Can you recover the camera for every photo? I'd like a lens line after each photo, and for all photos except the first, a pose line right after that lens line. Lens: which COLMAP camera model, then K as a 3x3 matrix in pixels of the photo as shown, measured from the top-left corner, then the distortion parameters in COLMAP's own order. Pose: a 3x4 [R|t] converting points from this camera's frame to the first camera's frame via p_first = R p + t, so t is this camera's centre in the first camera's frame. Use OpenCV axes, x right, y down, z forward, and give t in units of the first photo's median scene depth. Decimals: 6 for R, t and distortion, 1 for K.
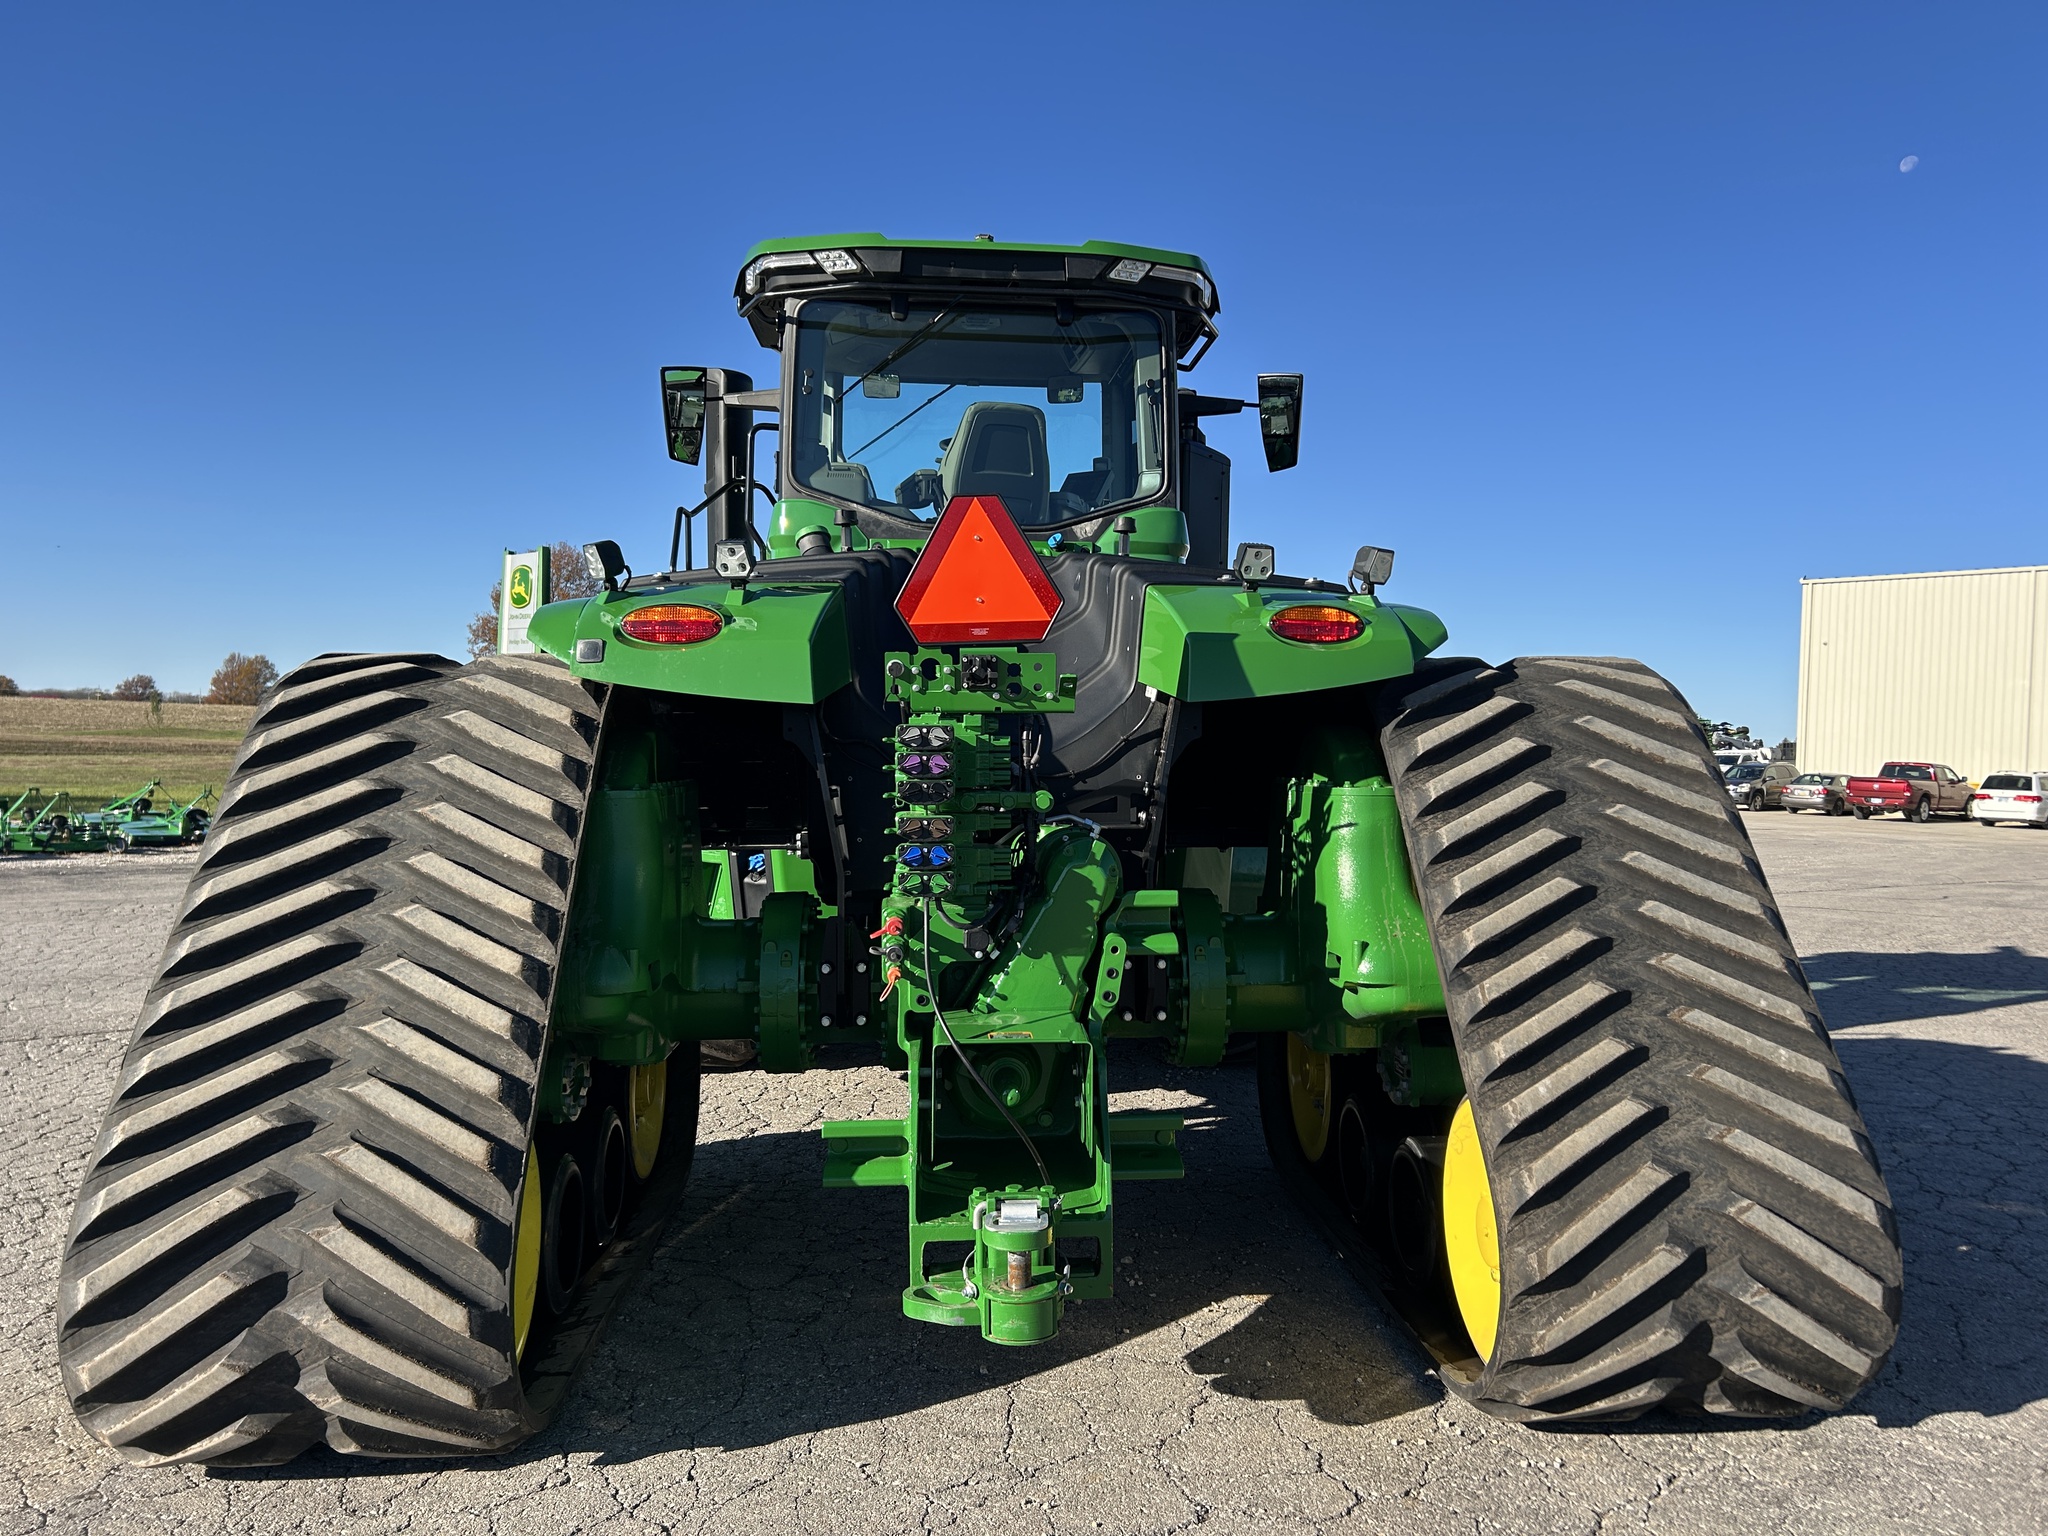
lens RADIAL K [[1566.4, 0, 1027.1], [0, 1566.4, 769.5], [0, 0, 1]] dist [-0.000840, -0.000270]
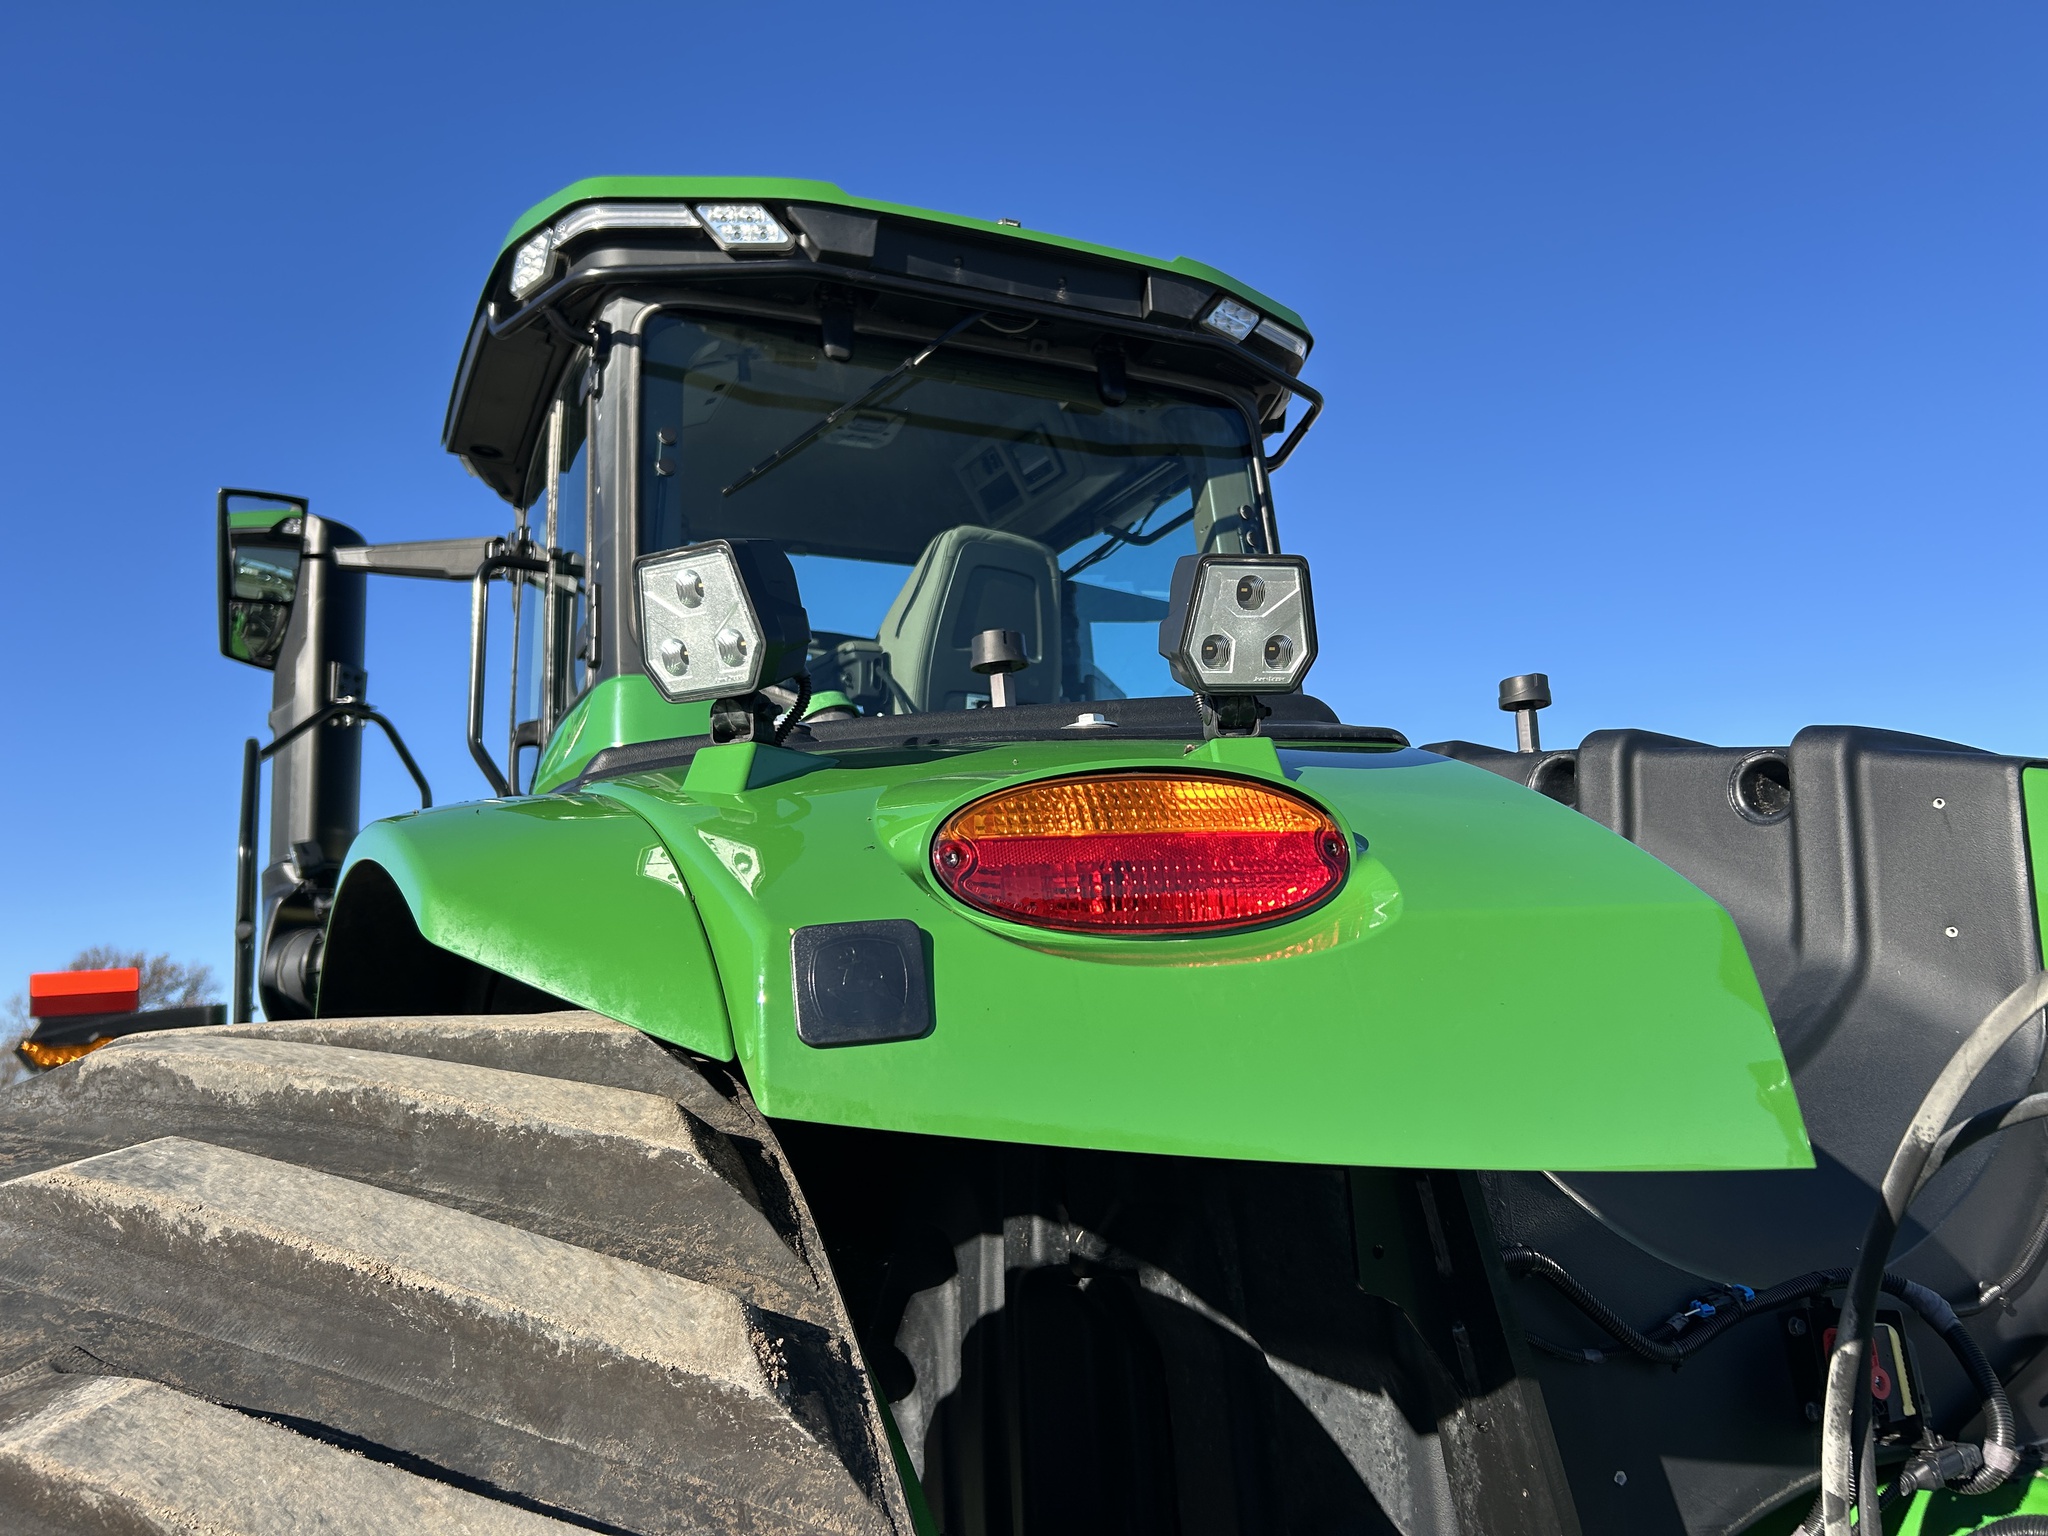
lens RADIAL K [[1566.4, 0, 1021.2], [0, 1566.4, 758.3], [0, 0, 1]] dist [-0.000840, -0.000270]
pose [[0.929113, 0.018519, 0.369332, -0.217023], [0.064543, 0.975294, -0.211271, -0.039349], [-0.364120, 0.220132, 0.904963, 0.526607]]
